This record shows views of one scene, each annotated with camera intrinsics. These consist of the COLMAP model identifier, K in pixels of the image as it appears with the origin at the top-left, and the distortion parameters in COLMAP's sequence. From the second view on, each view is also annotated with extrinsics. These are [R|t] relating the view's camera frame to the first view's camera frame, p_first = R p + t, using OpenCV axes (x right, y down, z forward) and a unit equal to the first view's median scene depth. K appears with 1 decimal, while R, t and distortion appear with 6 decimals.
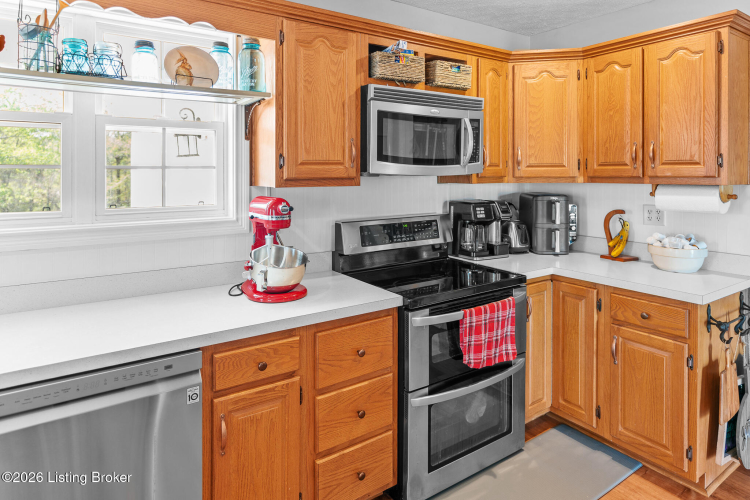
lens RADIAL K [[447.5, 0, 381.7], [0, 447.5, 173.1], [0, 0, 1]] dist [-0.008870, 0.004191]
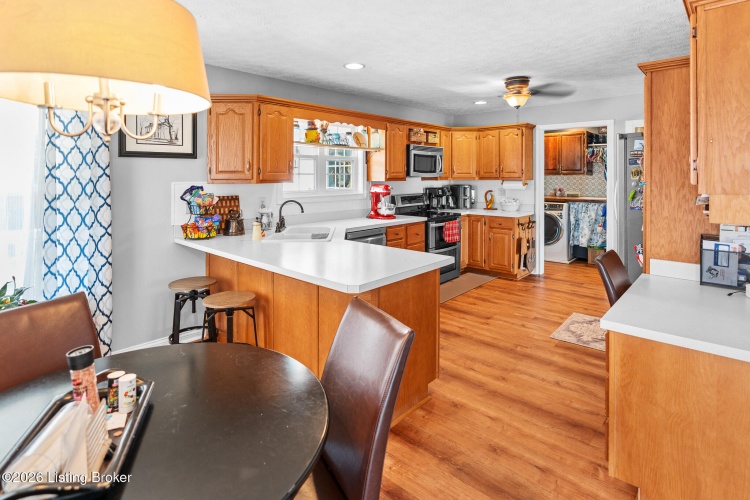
lens RADIAL K [[389.4, 0, 375.0], [0, 389.4, 178.7], [0, 0, 1]] dist [-0.004319, -0.000007]
pose [[0.973374, -0.002829, 0.229204, -0.736143], [0.001234, 0.999974, 0.007100, -0.001646], [-0.229218, -0.006629, 0.973352, -1.205855]]
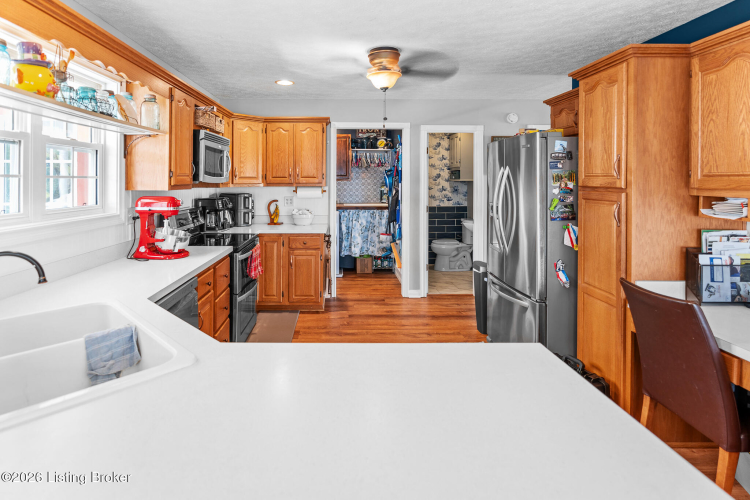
lens RADIAL K [[389.4, 0, 332.8], [0, 389.4, 187.9], [0, 0, 1]] dist [-0.004319, -0.000007]
pose [[0.571769, -0.012899, 0.820313, -0.884041], [-0.001311, 0.999861, 0.016636, -0.001061], [-0.820413, -0.010588, 0.571673, -0.247321]]
